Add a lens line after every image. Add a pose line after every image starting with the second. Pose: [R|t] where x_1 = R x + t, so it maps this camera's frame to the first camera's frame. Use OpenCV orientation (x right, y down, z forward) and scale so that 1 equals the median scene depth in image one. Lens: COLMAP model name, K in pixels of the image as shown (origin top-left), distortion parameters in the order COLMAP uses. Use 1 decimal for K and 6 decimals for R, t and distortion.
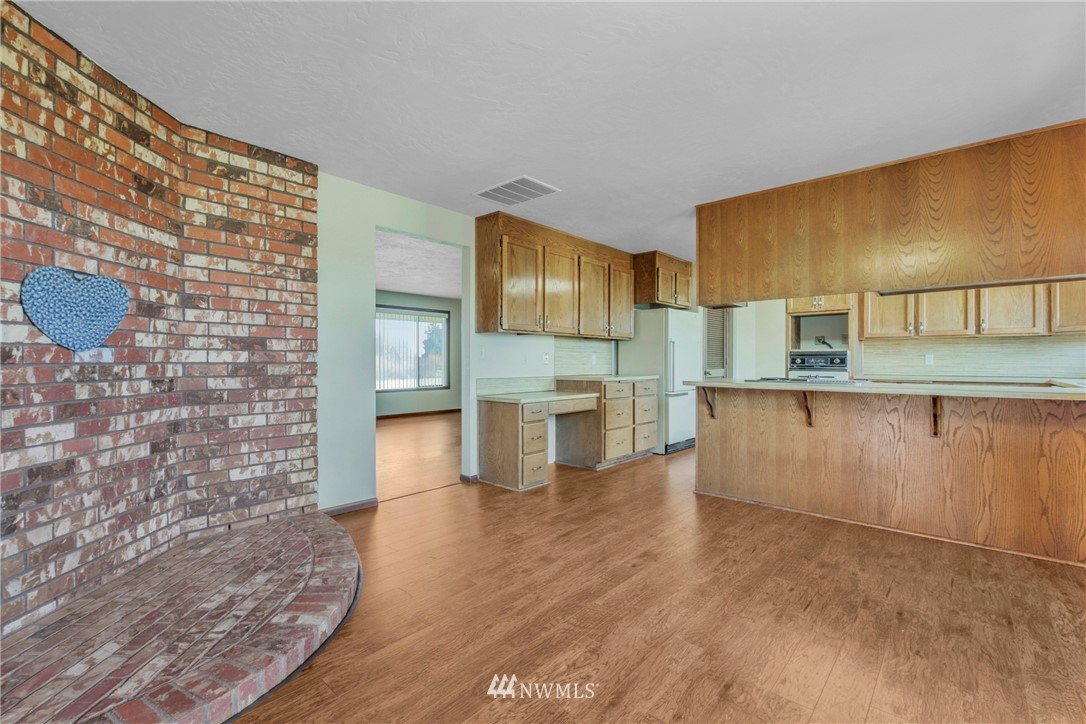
lens RADIAL K [[473.1, 0, 543.0], [0, 473.1, 362.0], [0, 0, 1]] dist [0.000013, -0.010392]
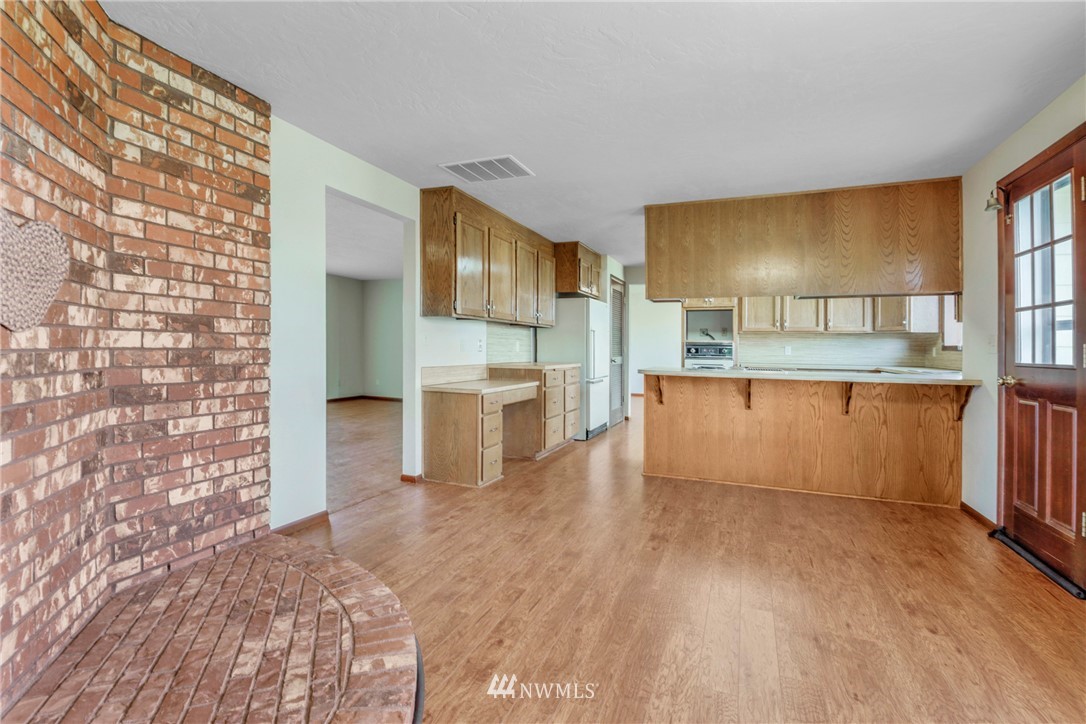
lens RADIAL K [[488.4, 0, 546.8], [0, 488.4, 342.9], [0, 0, 1]] dist [-0.000906, -0.010224]
pose [[0.936758, 0.016540, 0.349588, -0.348801], [-0.013996, 0.999854, -0.009800, -0.007299], [-0.349699, 0.004287, 0.936852, 0.060864]]
